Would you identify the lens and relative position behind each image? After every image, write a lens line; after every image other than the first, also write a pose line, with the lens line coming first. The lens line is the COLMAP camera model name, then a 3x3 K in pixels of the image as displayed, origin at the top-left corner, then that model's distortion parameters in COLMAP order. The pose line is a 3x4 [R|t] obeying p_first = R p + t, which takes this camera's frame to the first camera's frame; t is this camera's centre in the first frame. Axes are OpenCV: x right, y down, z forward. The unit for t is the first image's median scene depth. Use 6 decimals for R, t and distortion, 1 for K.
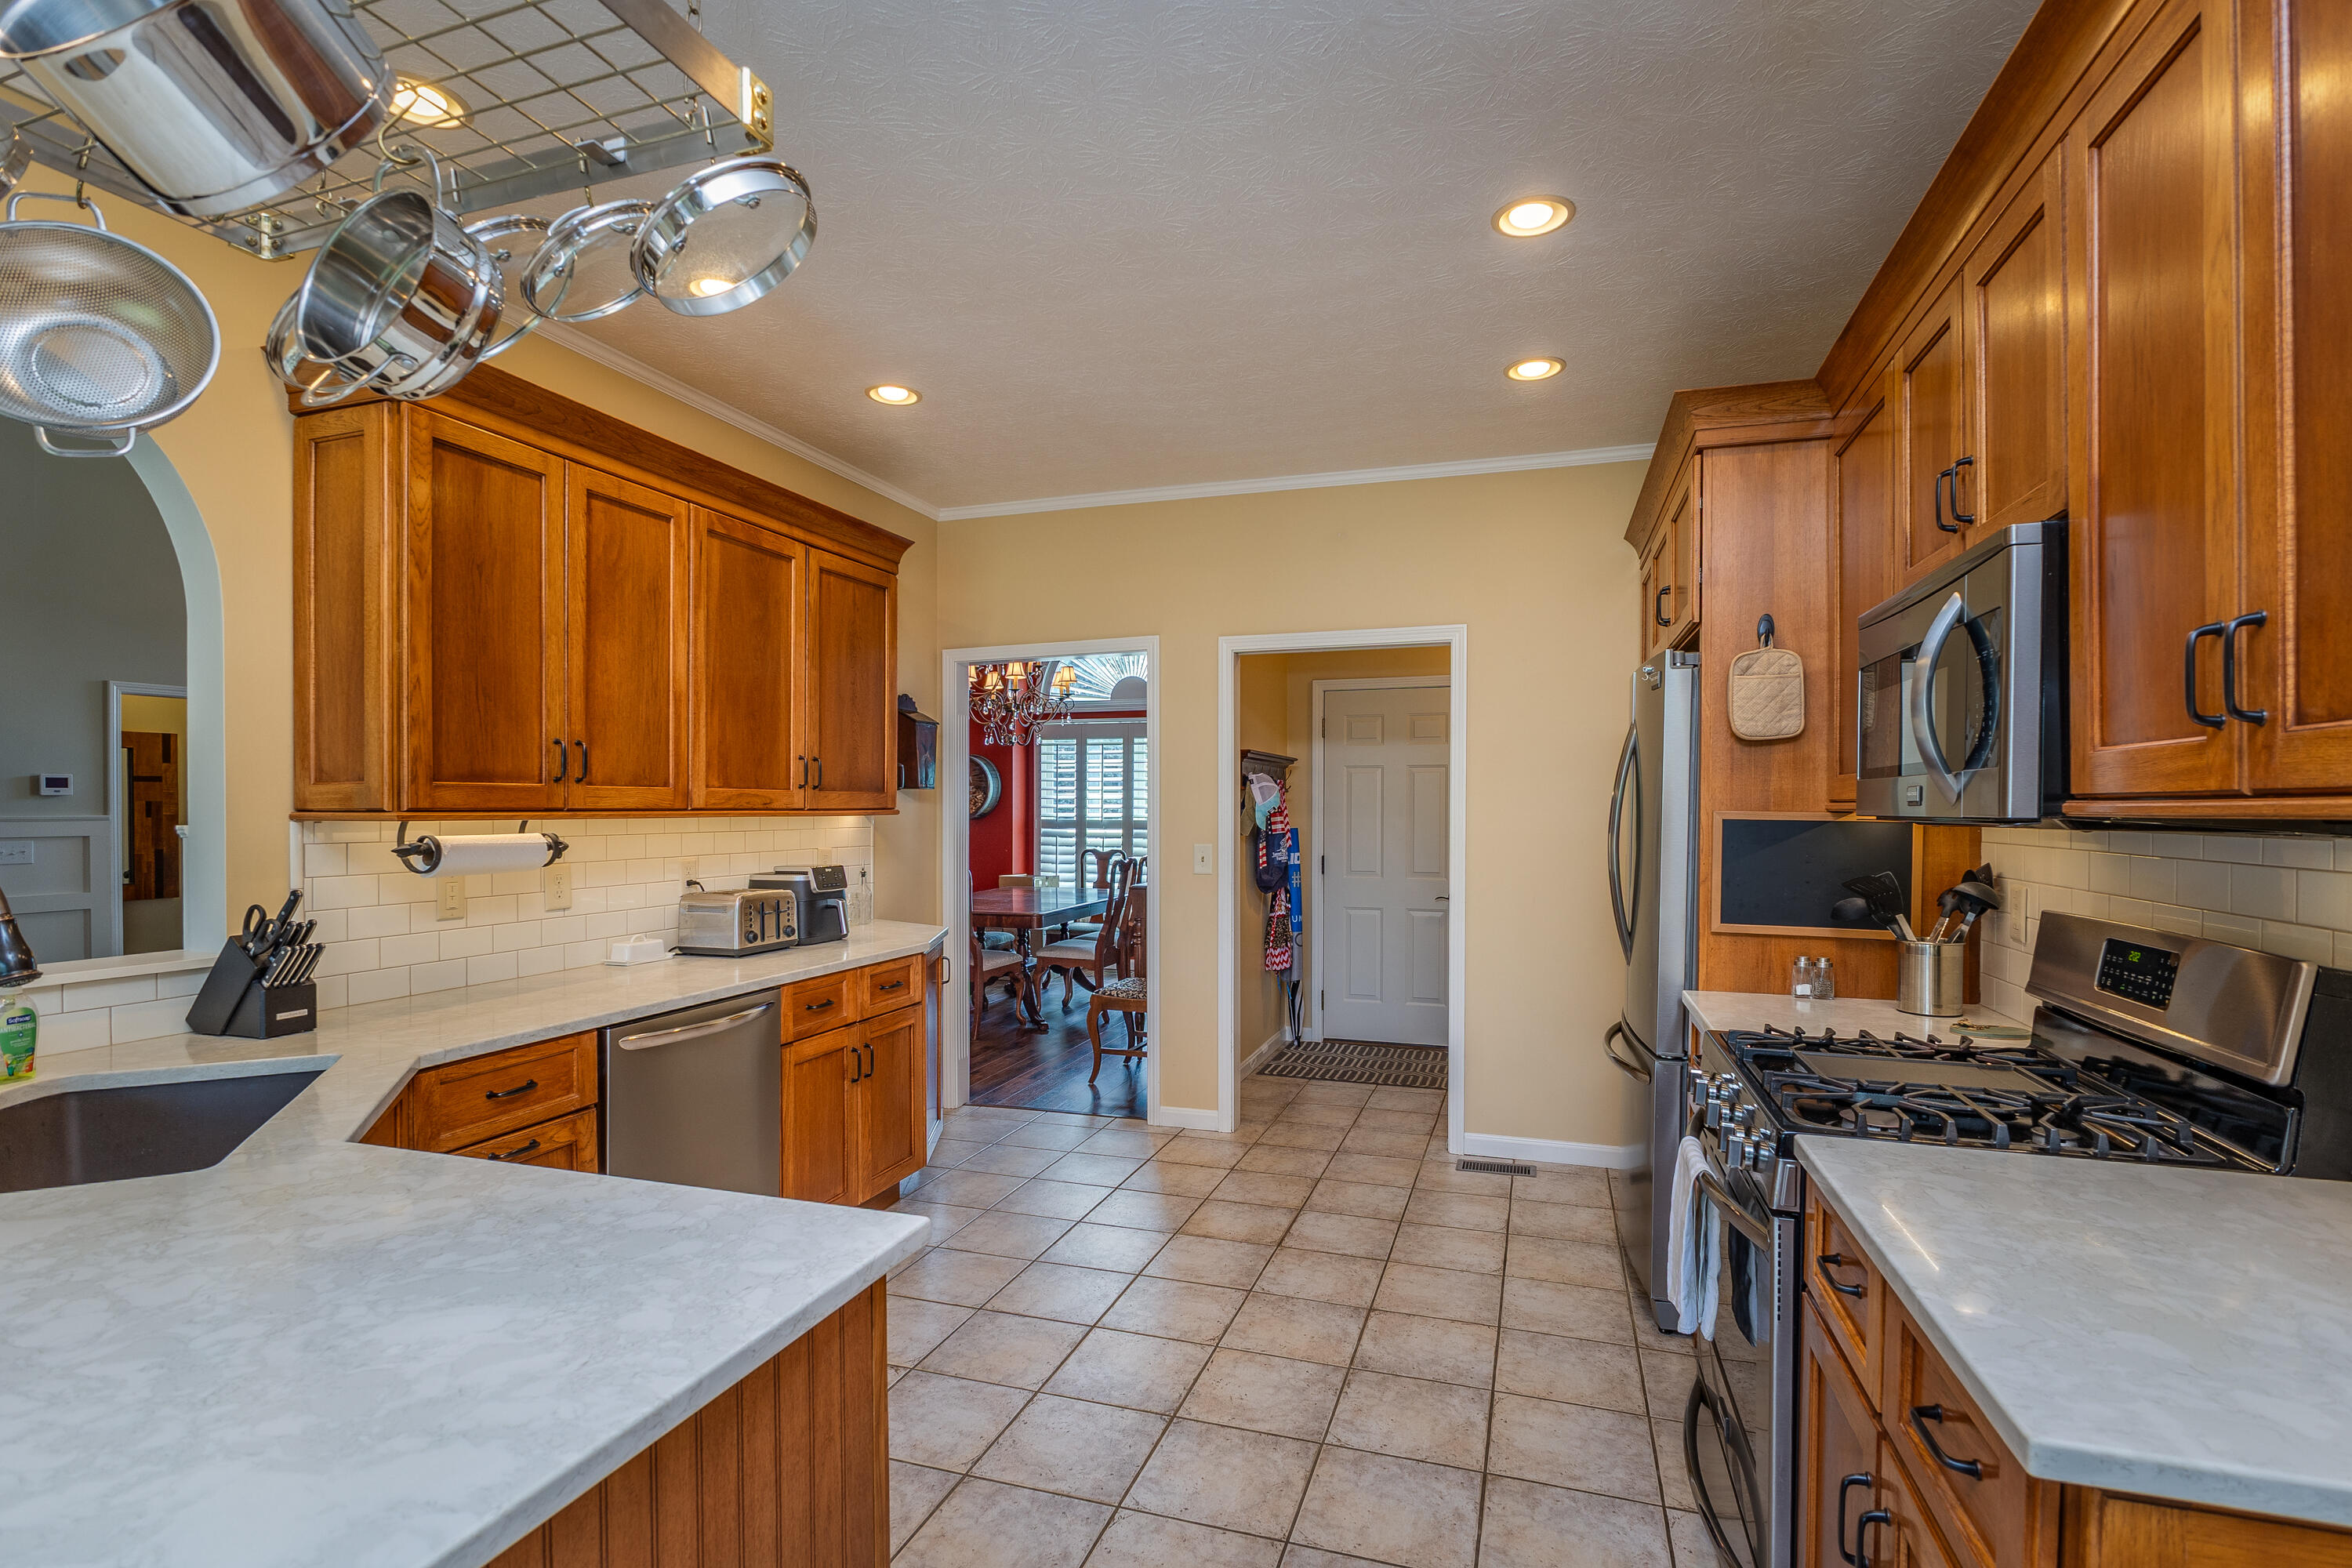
lens RADIAL K [[1134.3, 0, 1168.7], [0, 1134.3, 803.0], [0, 0, 1]] dist [-0.000775, -0.000218]
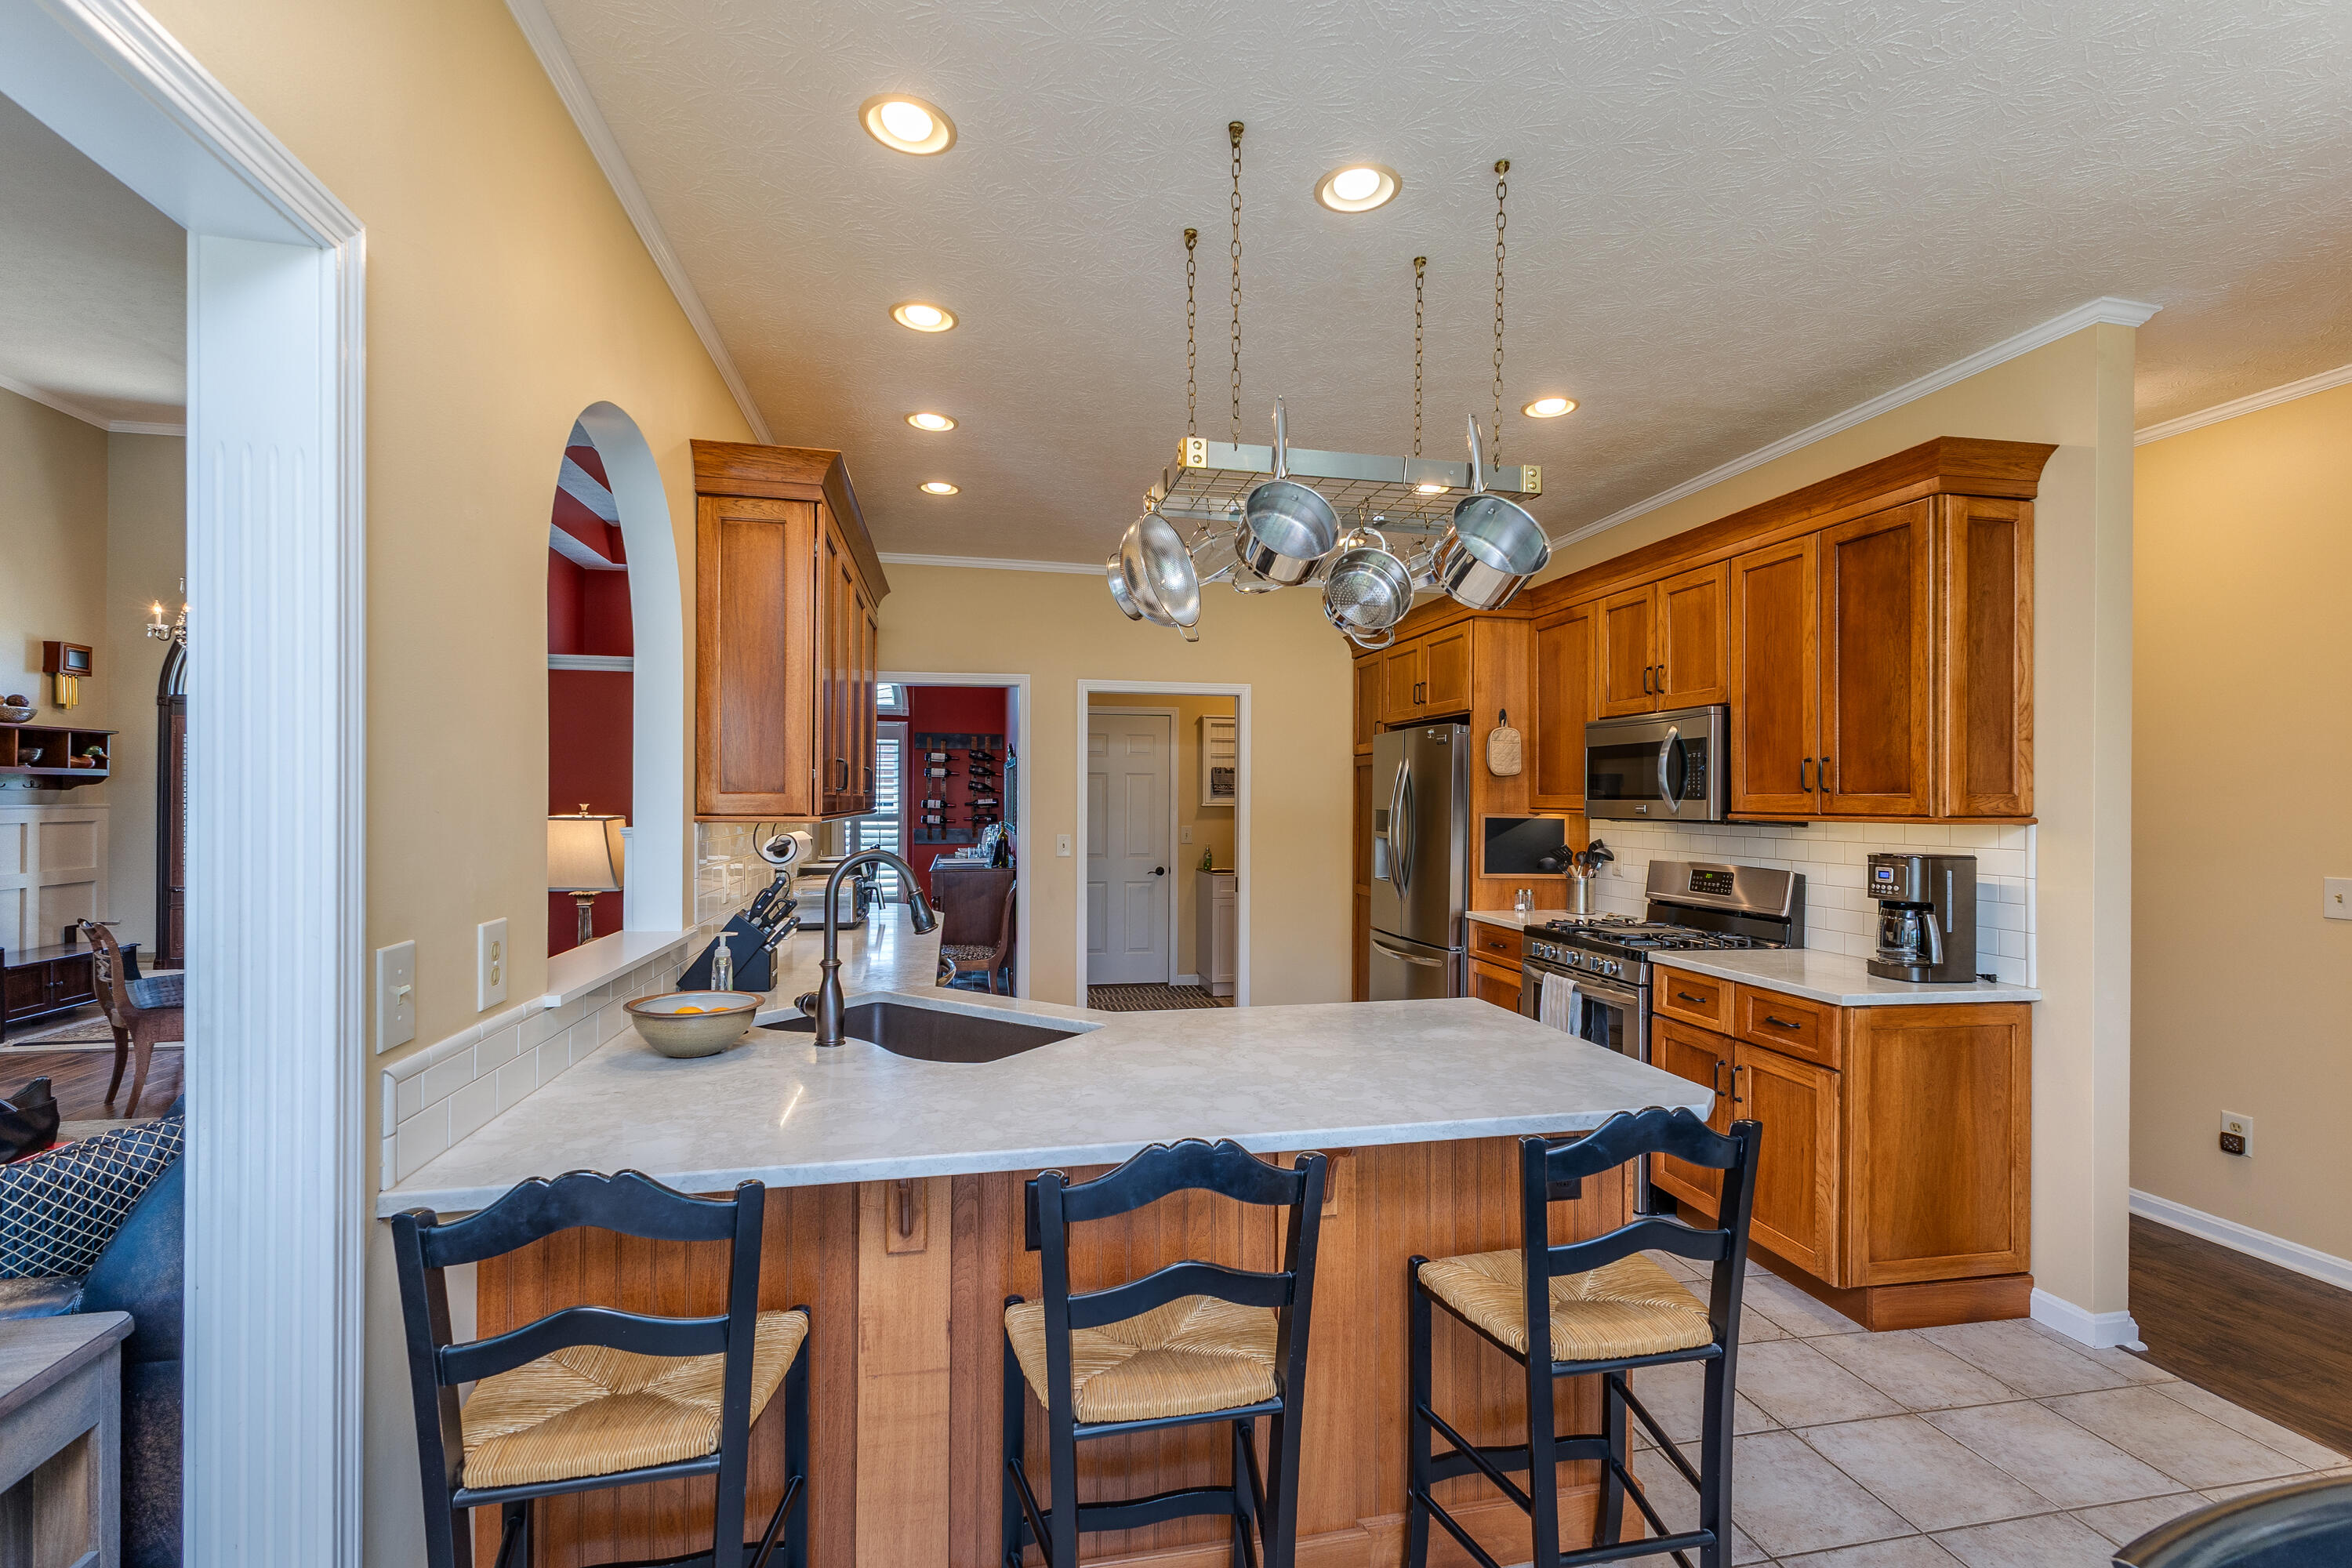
lens RADIAL K [[1086.9, 0, 1178.7], [0, 1086.9, 788.0], [0, 0, 1]] dist [-0.000467, 0.000451]
pose [[0.857154, 0.010832, 0.514947, -0.862084], [-0.008747, 0.999941, -0.006475, -0.018018], [-0.514987, 0.001046, 0.857198, -0.266119]]
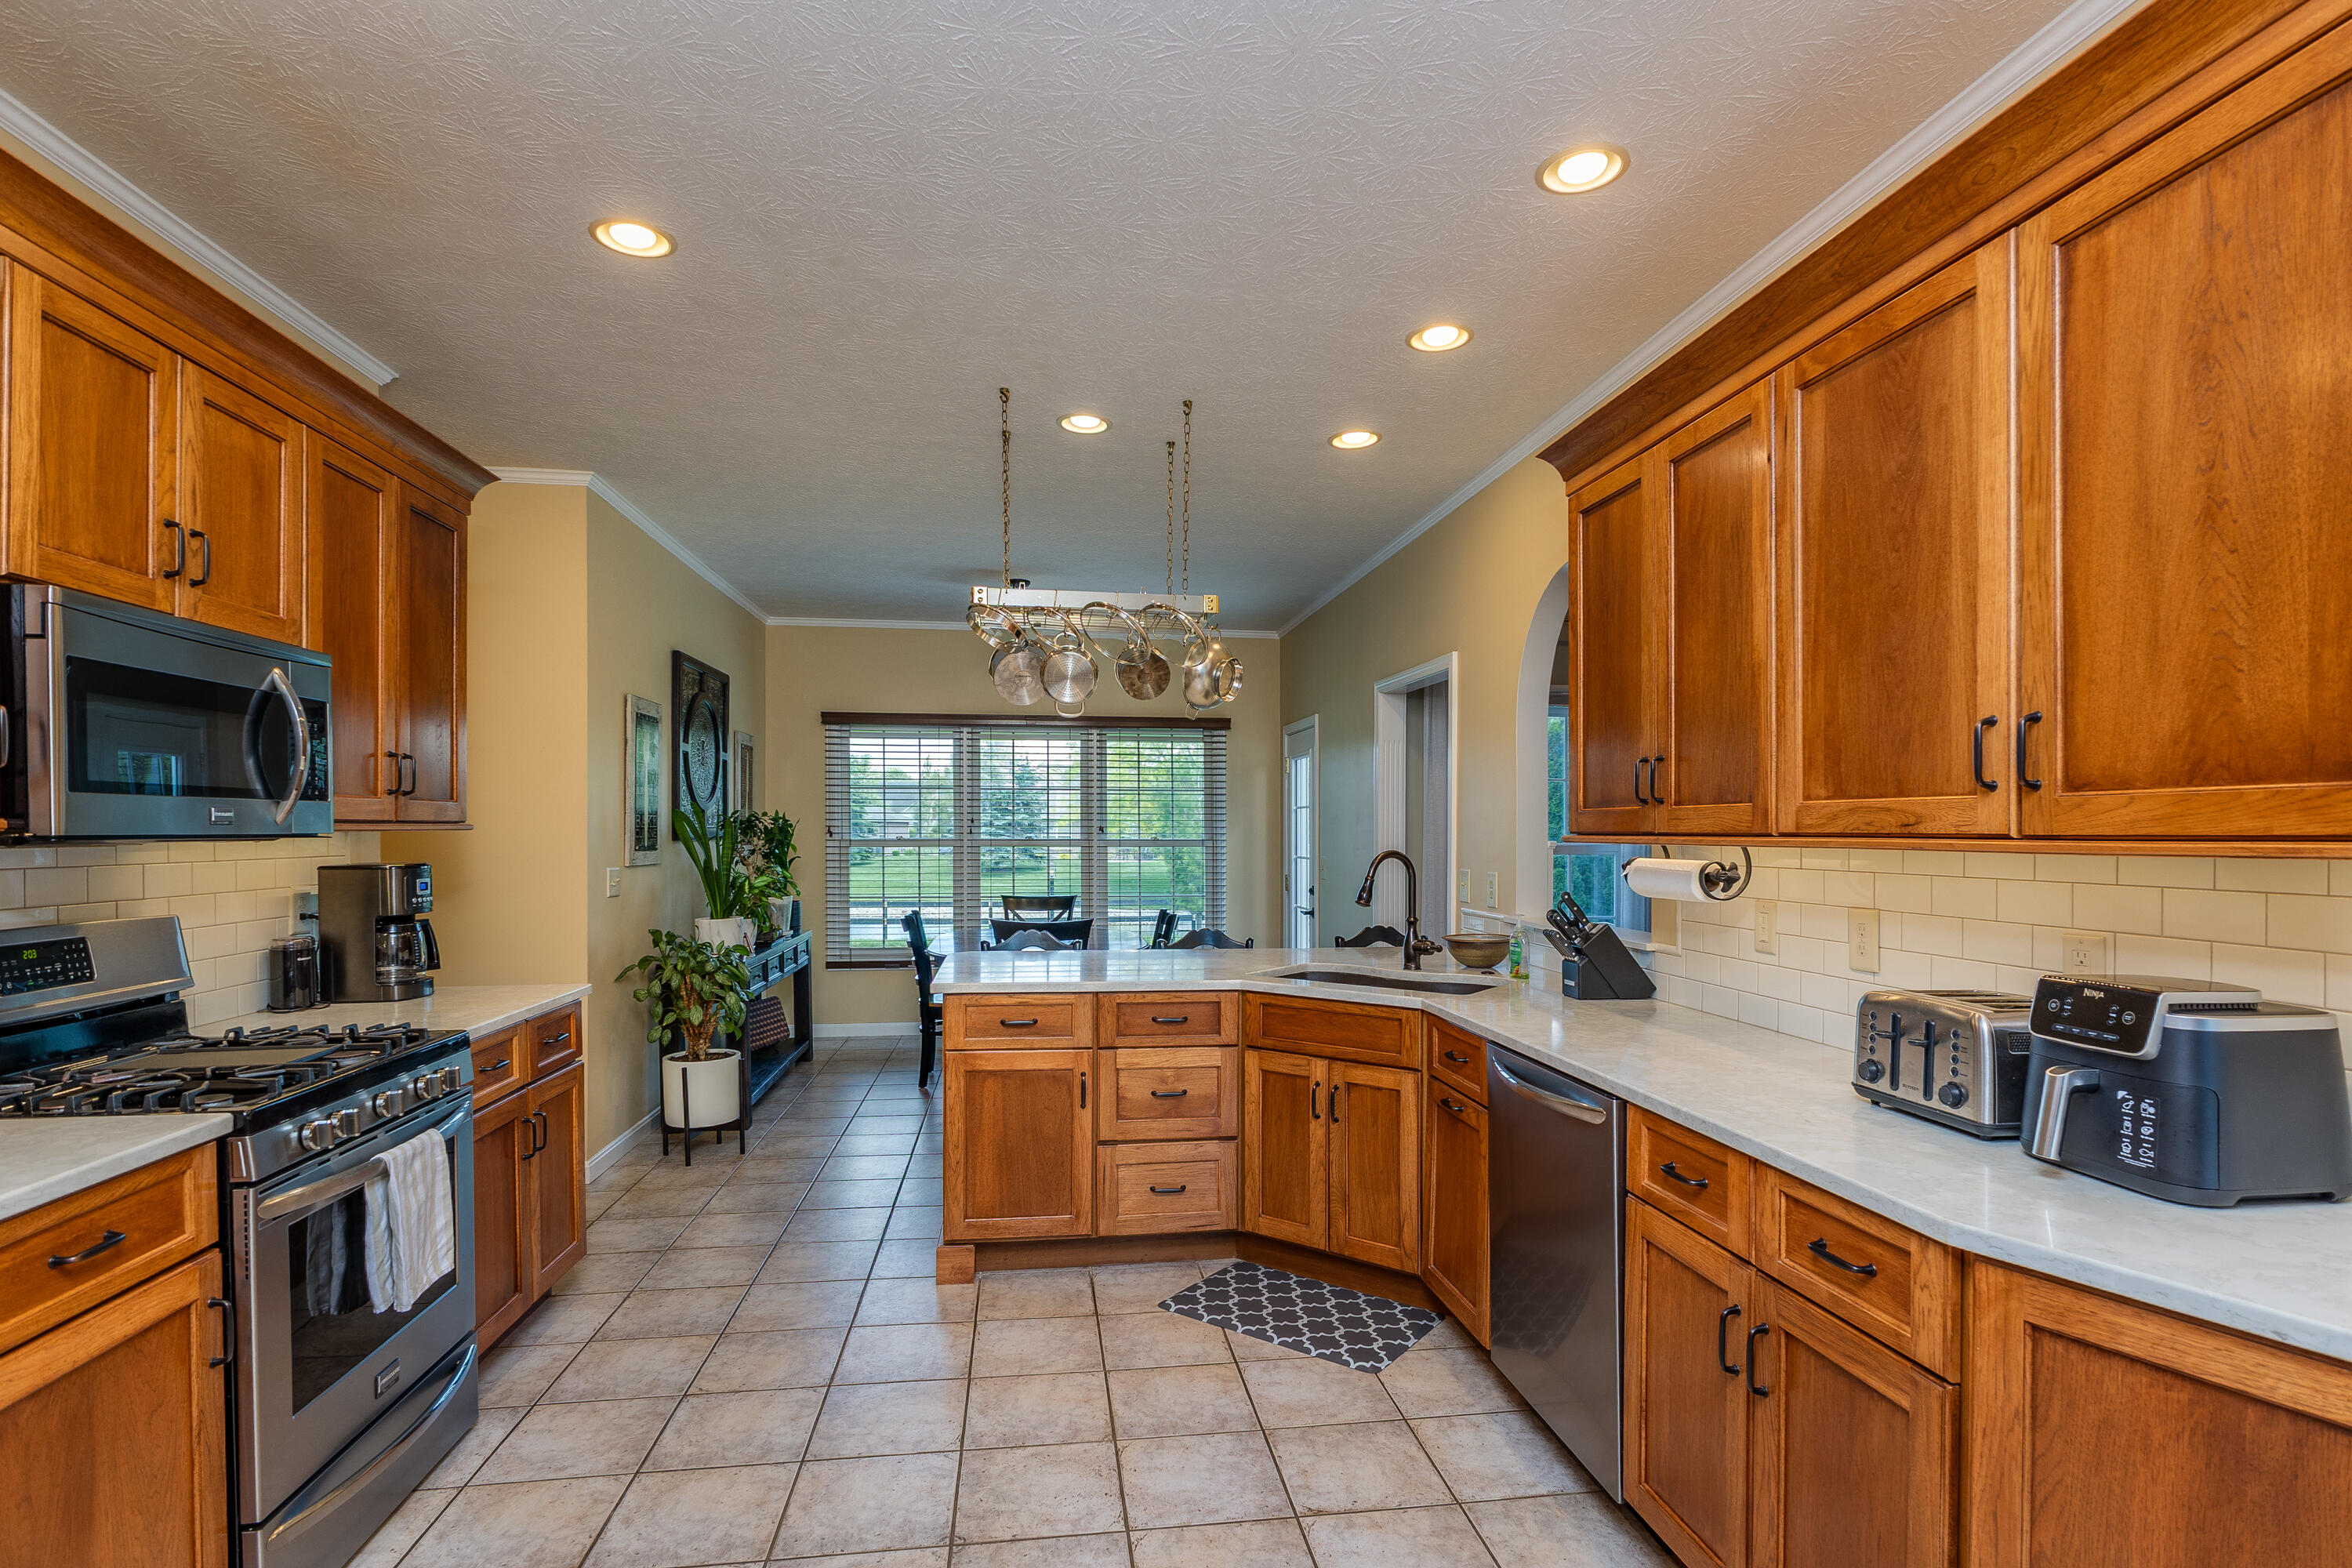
lens RADIAL K [[1126.4, 0, 1179.4], [0, 1126.4, 827.2], [0, 0, 1]] dist [0.004784, -0.000436]
pose [[-0.893040, -0.004880, -0.449951, 0.216189], [-0.002237, 0.999977, -0.006406, 0.007283], [0.449972, -0.004714, -0.893030, 1.683786]]
